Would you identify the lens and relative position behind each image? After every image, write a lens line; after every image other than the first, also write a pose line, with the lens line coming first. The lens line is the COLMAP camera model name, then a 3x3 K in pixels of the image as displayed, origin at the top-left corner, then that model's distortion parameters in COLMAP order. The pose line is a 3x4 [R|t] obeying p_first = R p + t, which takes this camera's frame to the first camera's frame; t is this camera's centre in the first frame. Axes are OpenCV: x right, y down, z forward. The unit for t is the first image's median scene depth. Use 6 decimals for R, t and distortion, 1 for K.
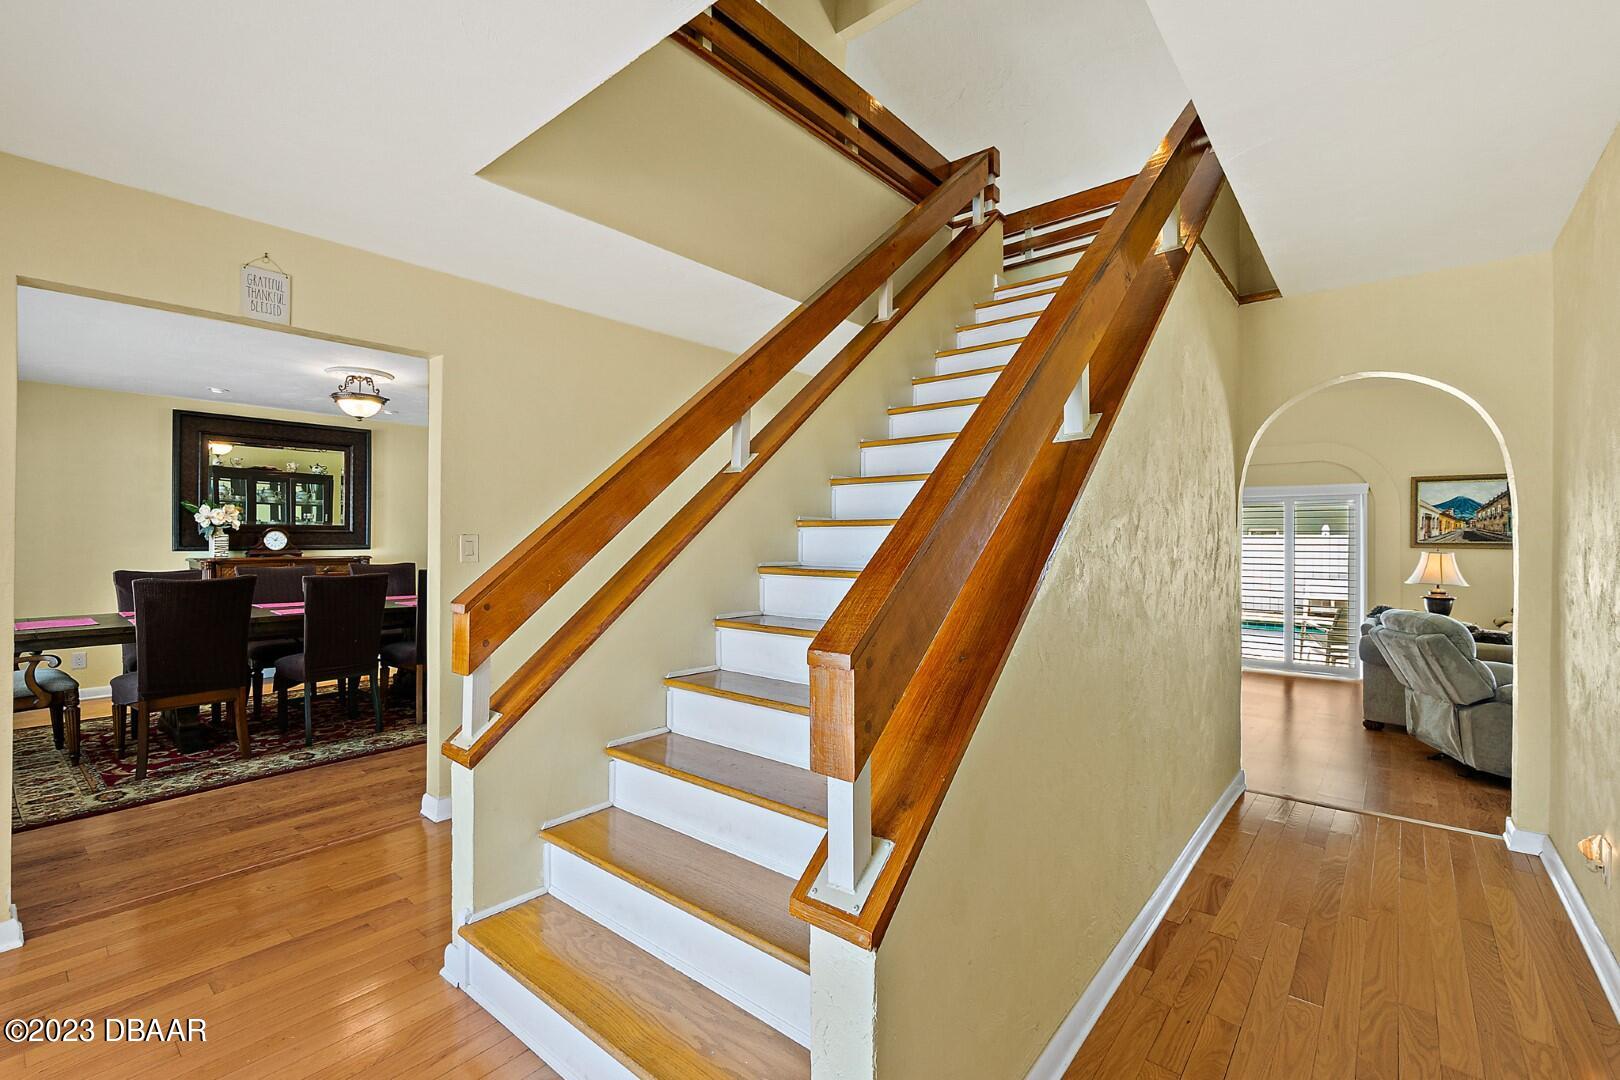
lens RADIAL K [[705.3, 0, 800.2], [0, 705.3, 536.9], [0, 0, 1]] dist [-0.004089, -0.000545]
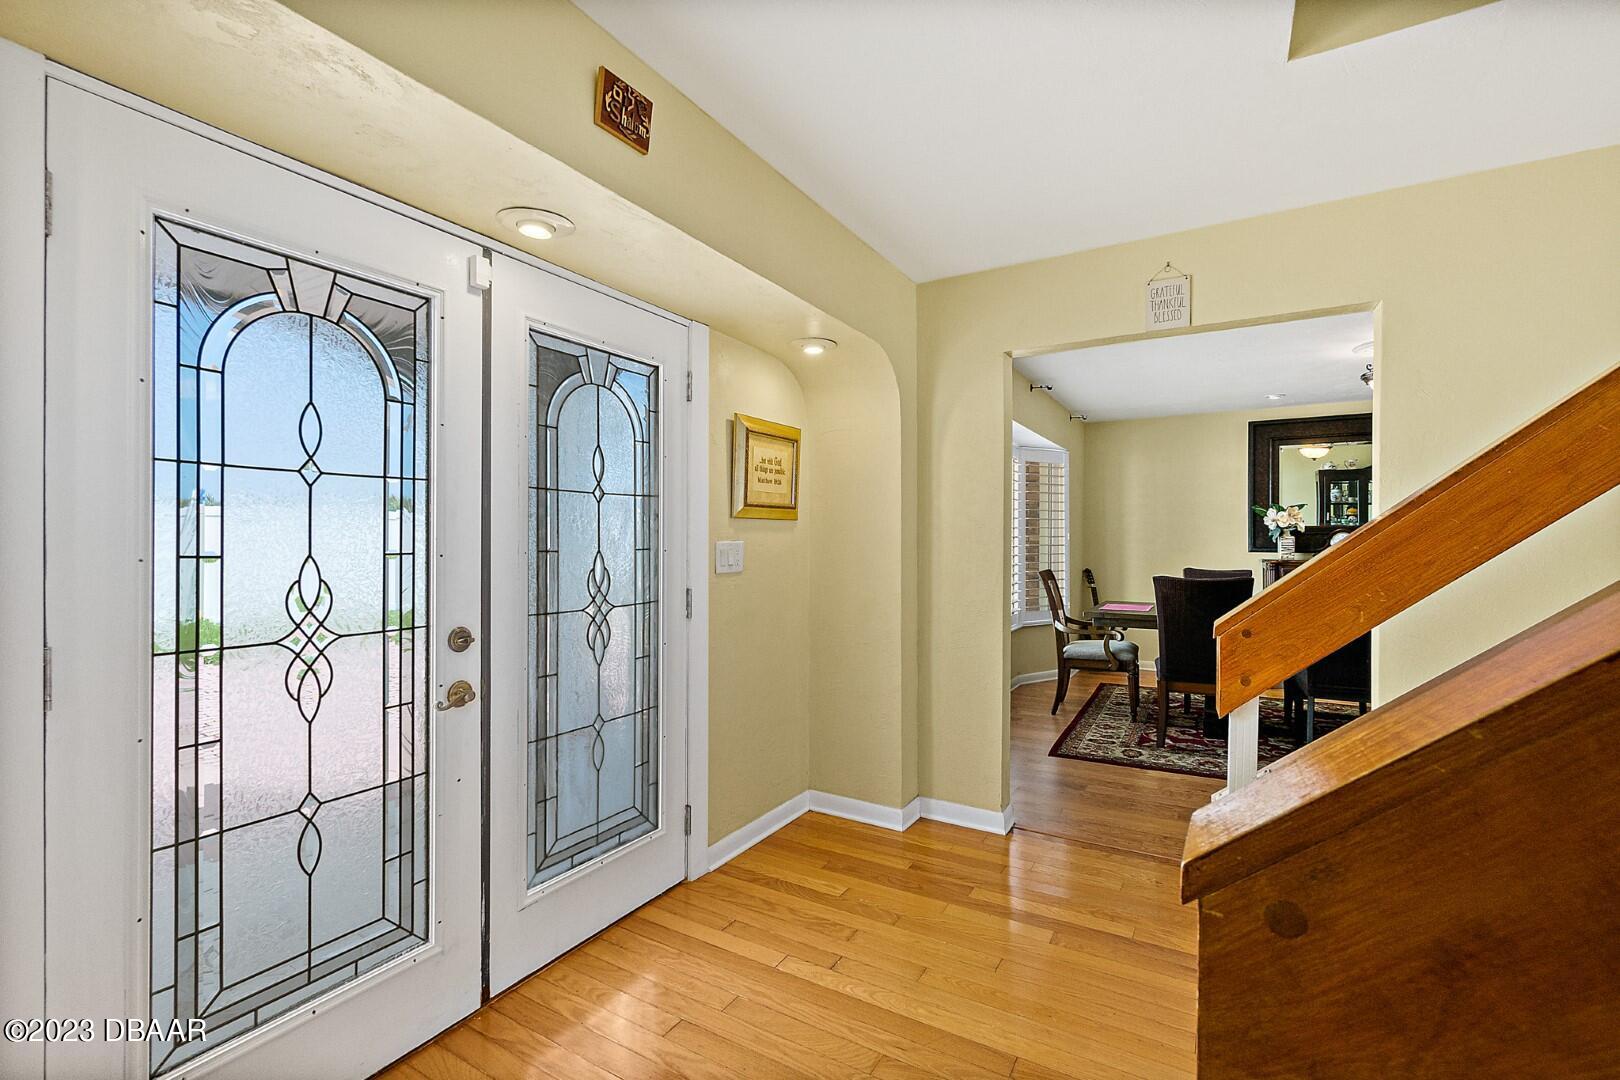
lens RADIAL K [[705.3, 0, 800.2], [0, 705.3, 536.9], [0, 0, 1]] dist [-0.004089, -0.000545]
pose [[0.158153, -0.004894, -0.987403, 0.076271], [0.002717, 0.999986, -0.004521, -0.000298], [0.987411, -0.001968, 0.158164, 0.141215]]
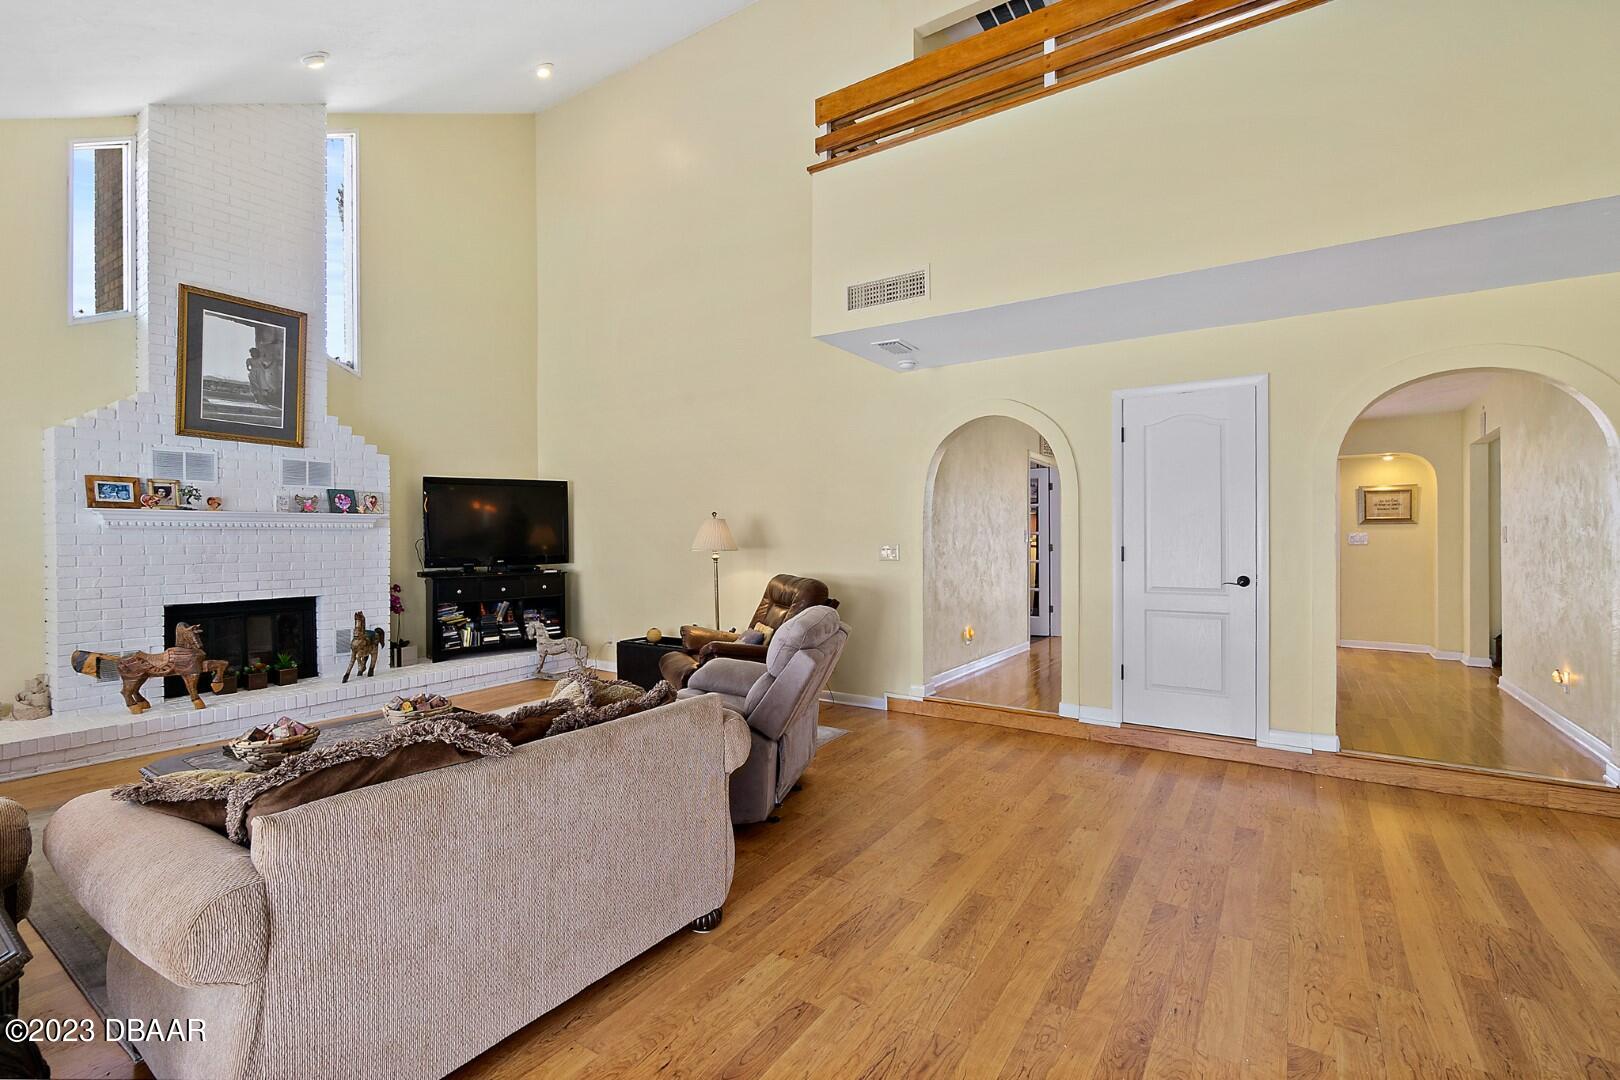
lens RADIAL K [[729.4, 0, 800.2], [0, 729.4, 538.3], [0, 0, 1]] dist [0.000584, 0.000518]
pose [[-0.994605, -0.007104, -0.103494, 0.775551], [-0.006436, 0.999956, -0.006790, 0.026733], [0.103538, -0.006088, -0.994607, 1.427893]]
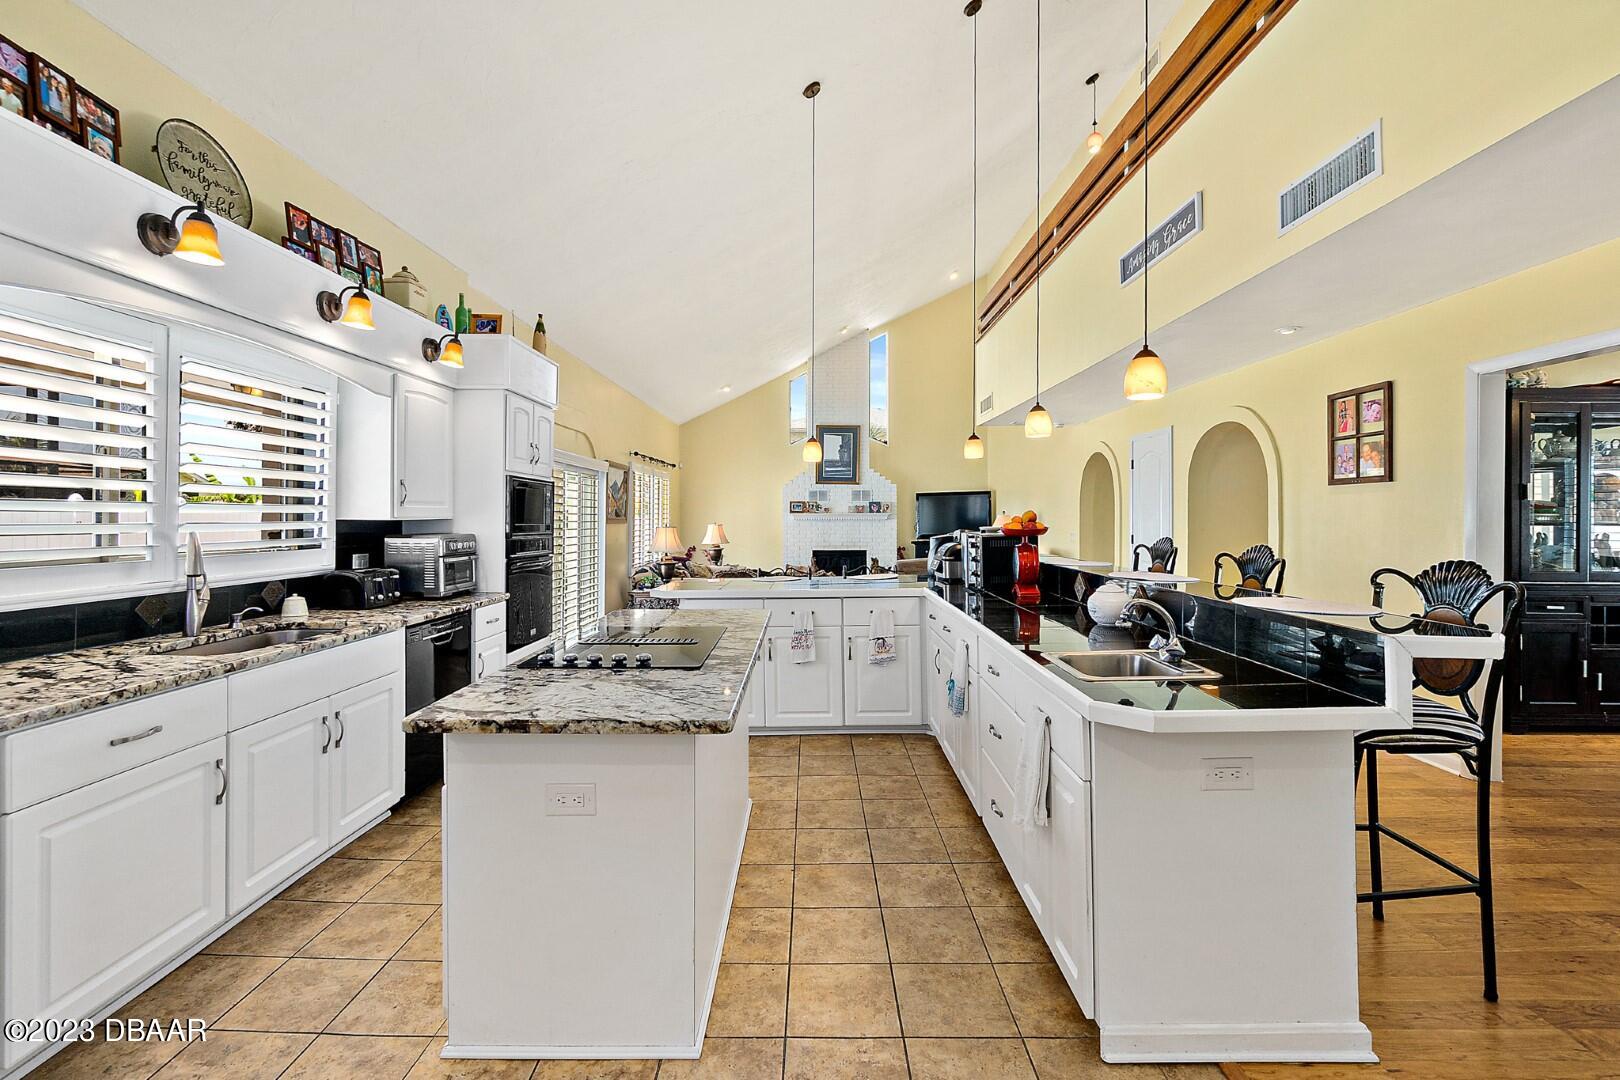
lens RADIAL K [[705.7, 0, 800.3], [0, 705.7, 519.4], [0, 0, 1]] dist [-0.002782, -0.000604]
pose [[-0.628011, -0.009272, 0.778149, -0.253905], [-0.009650, 0.999945, 0.004127, 0.001908], [-0.778145, -0.004917, -0.628066, 1.891215]]
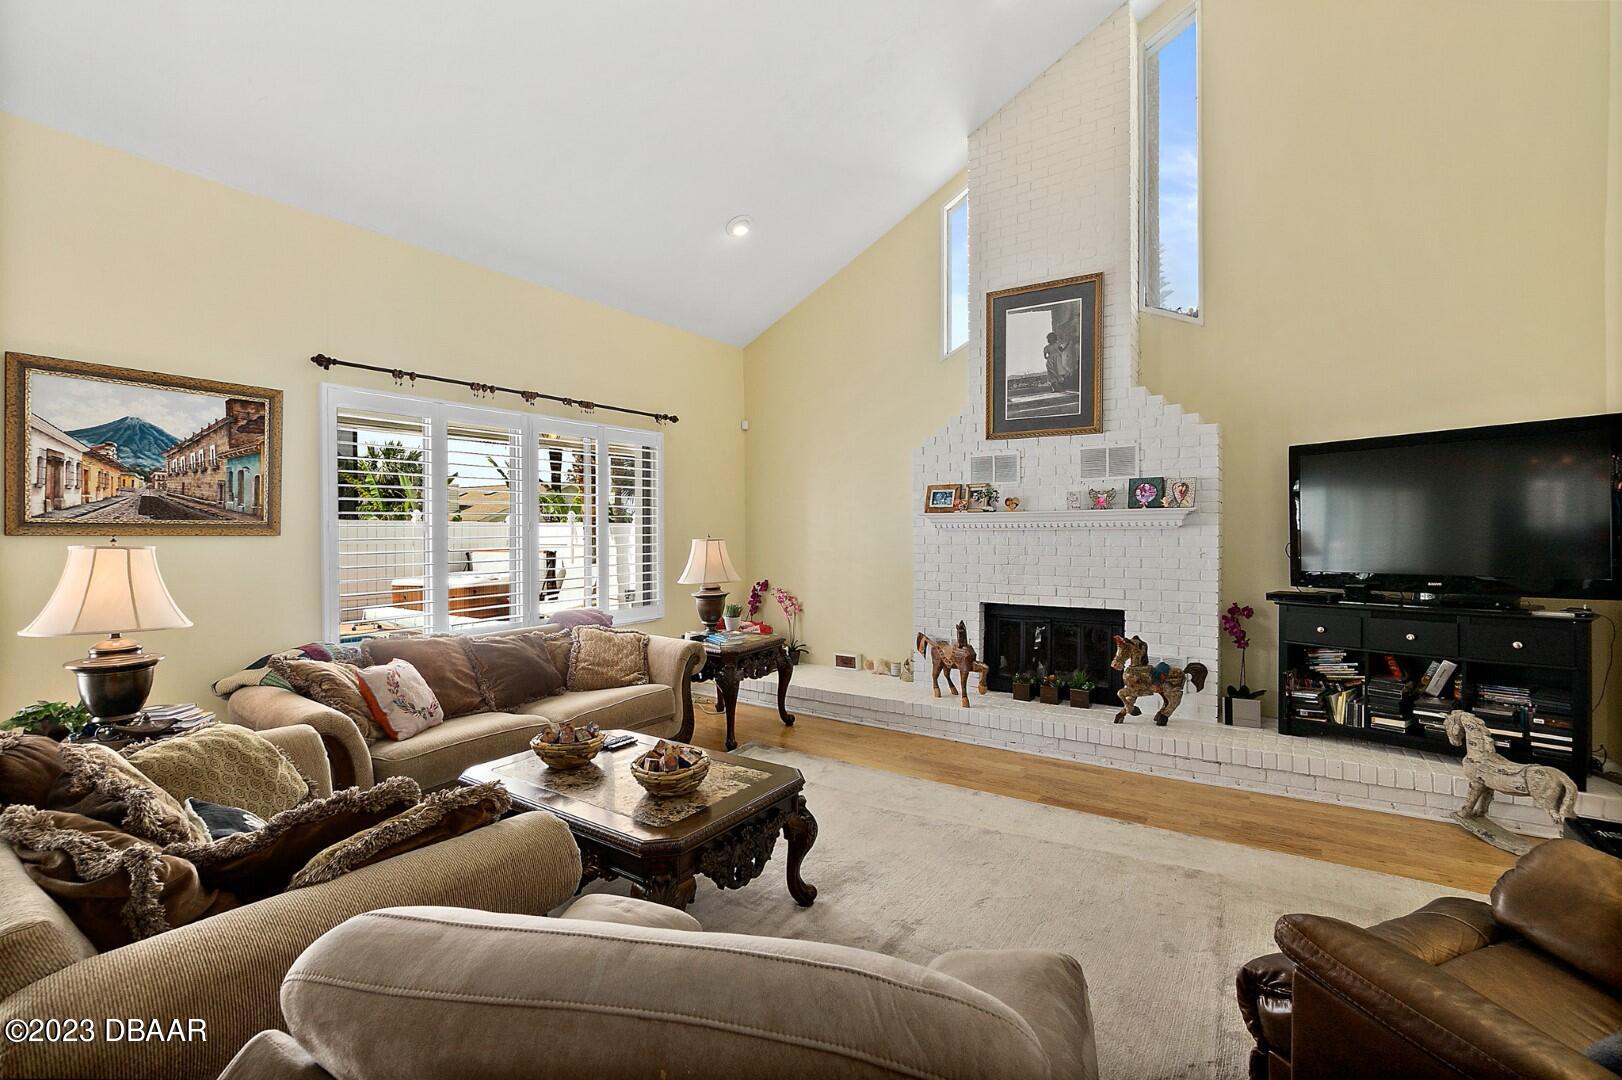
lens RADIAL K [[691.8, 0, 811.0], [0, 691.8, 540.0], [0, 0, 1]] dist [-0.011910, -0.000631]
pose [[-0.099191, -0.018920, 0.994889, 0.586328], [-0.005113, 0.999816, 0.018504, 0.011463], [-0.995055, -0.003251, -0.099270, 0.772278]]
